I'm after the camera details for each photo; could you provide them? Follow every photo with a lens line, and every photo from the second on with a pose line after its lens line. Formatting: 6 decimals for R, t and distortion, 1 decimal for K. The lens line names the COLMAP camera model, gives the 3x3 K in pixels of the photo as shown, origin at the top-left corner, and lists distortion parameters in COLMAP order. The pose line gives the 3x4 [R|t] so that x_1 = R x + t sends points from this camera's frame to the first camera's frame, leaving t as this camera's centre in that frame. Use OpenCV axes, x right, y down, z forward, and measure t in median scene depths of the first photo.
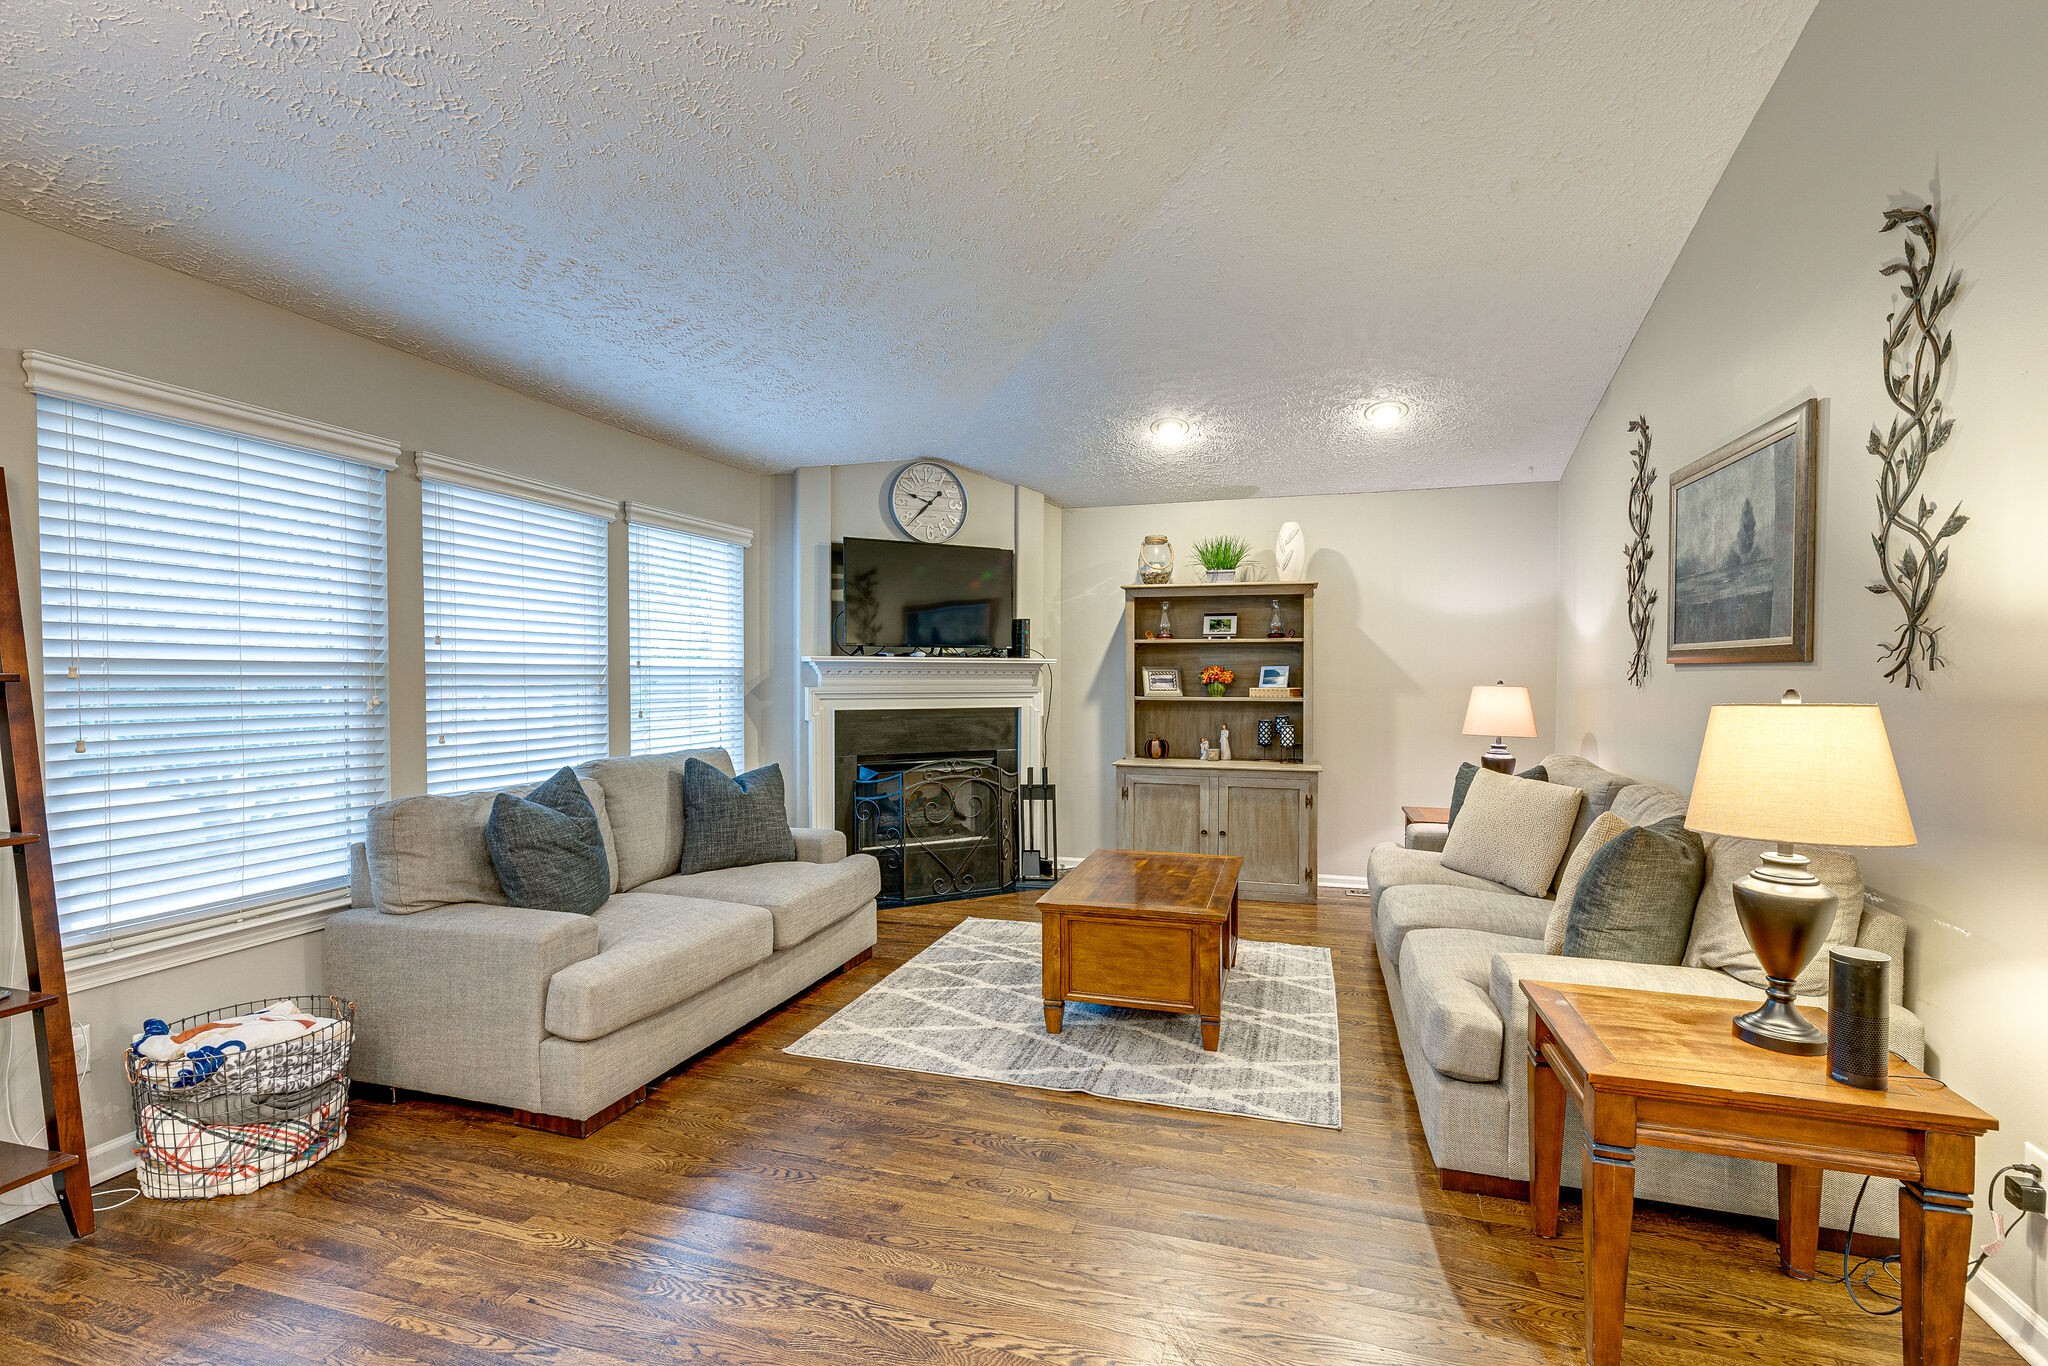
lens RADIAL K [[926.8, 0, 1026.1], [0, 926.8, 682.6], [0, 0, 1]] dist [0.003471, 0.000051]
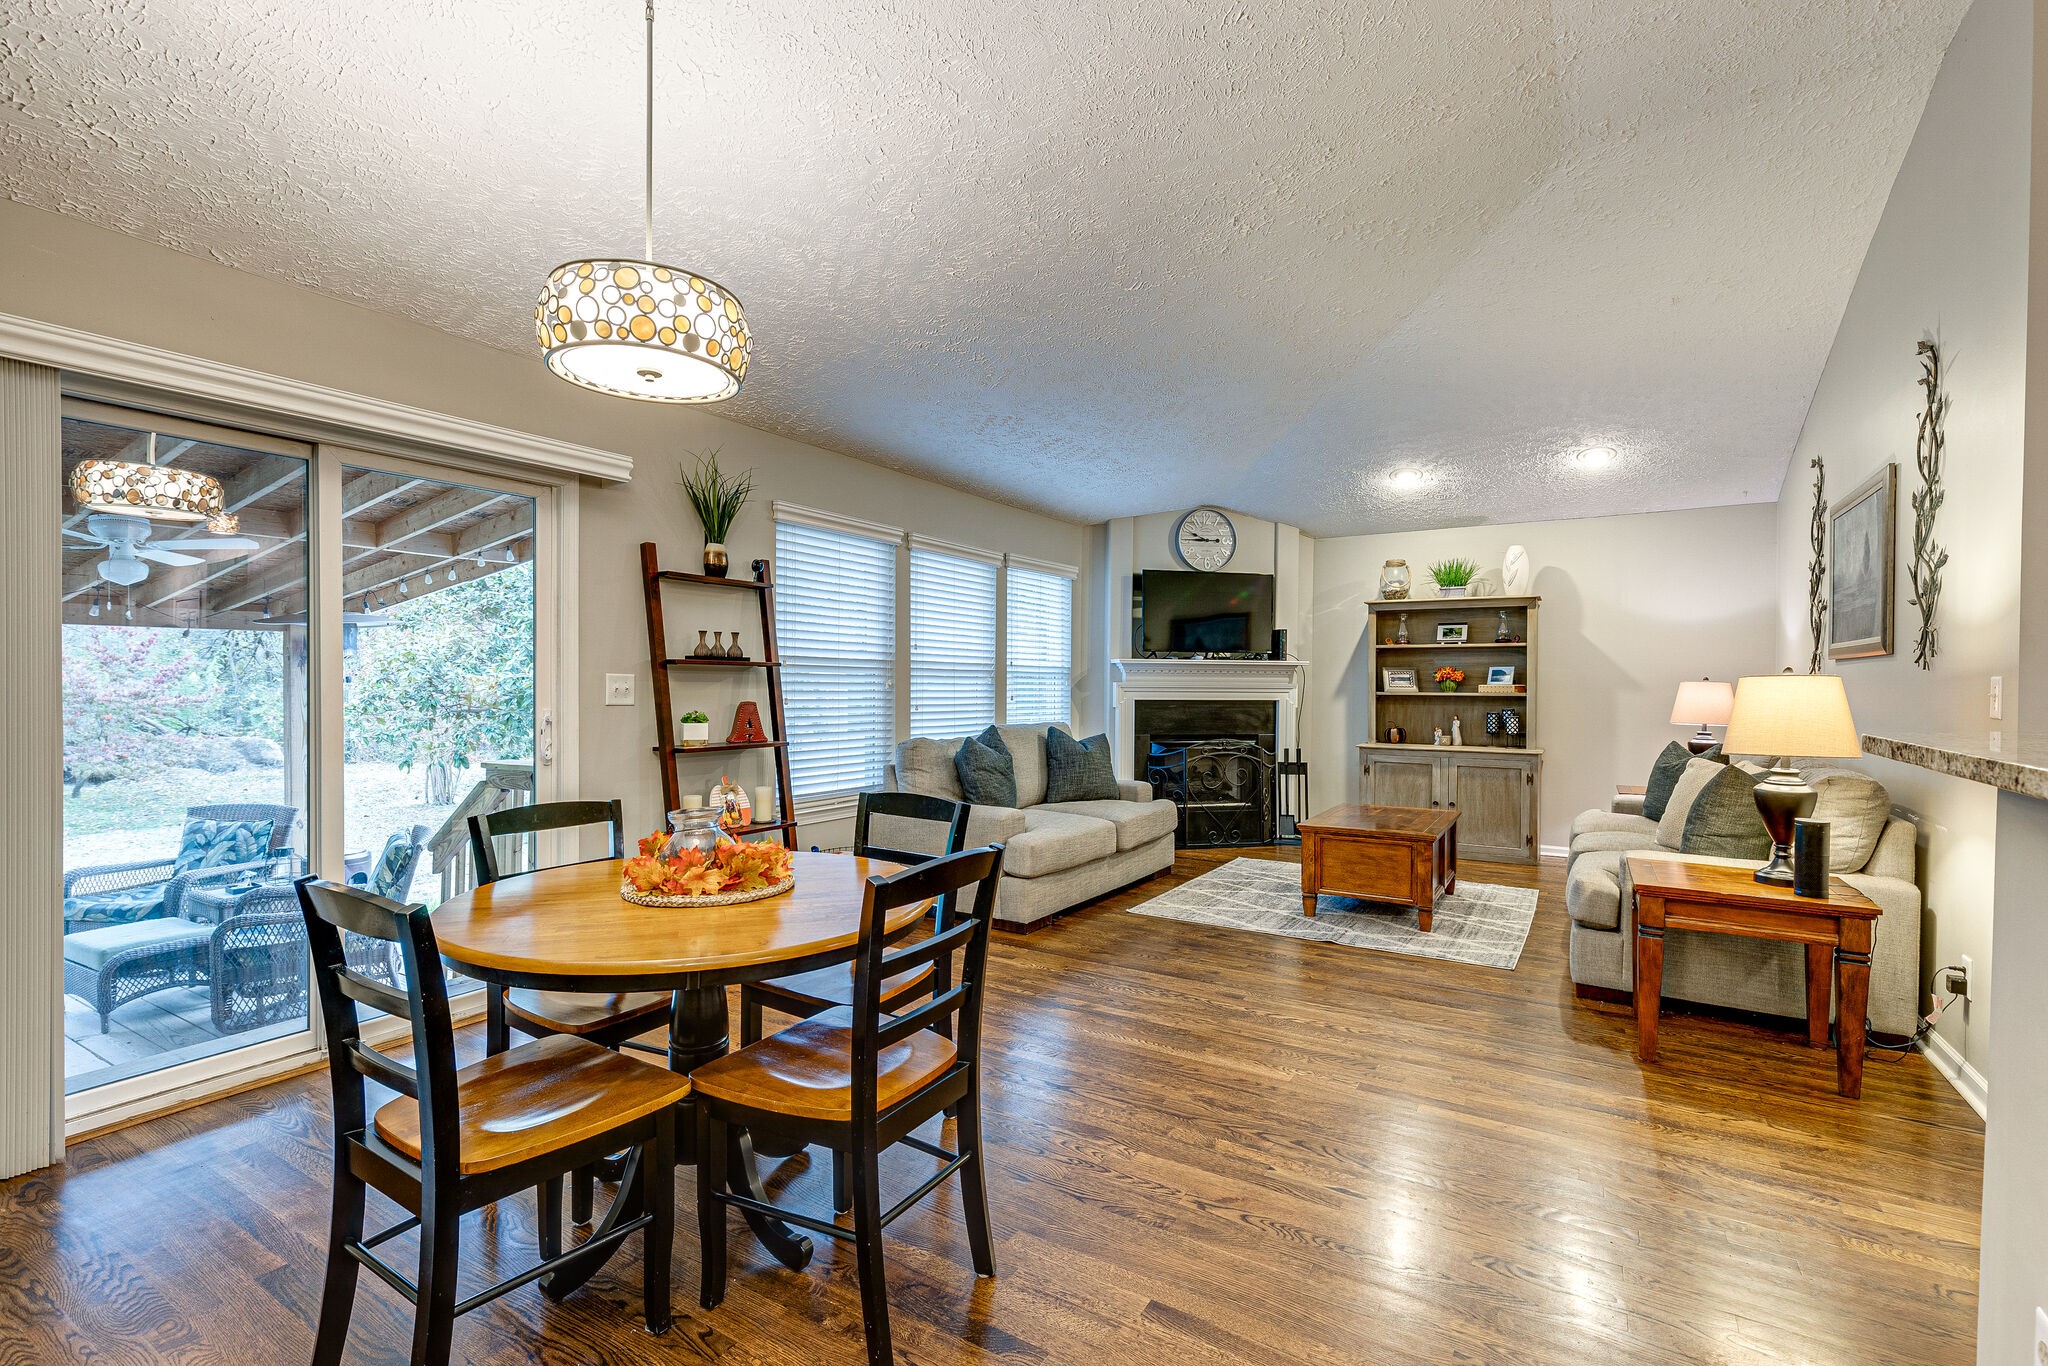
lens RADIAL K [[926.8, 0, 1021.8], [0, 926.8, 691.2], [0, 0, 1]] dist [0.003471, 0.000051]
pose [[0.966579, 0.005518, -0.256308, -0.033506], [-0.006321, 0.999977, -0.002312, 0.032361], [0.256290, 0.003855, 0.966592, -0.488478]]
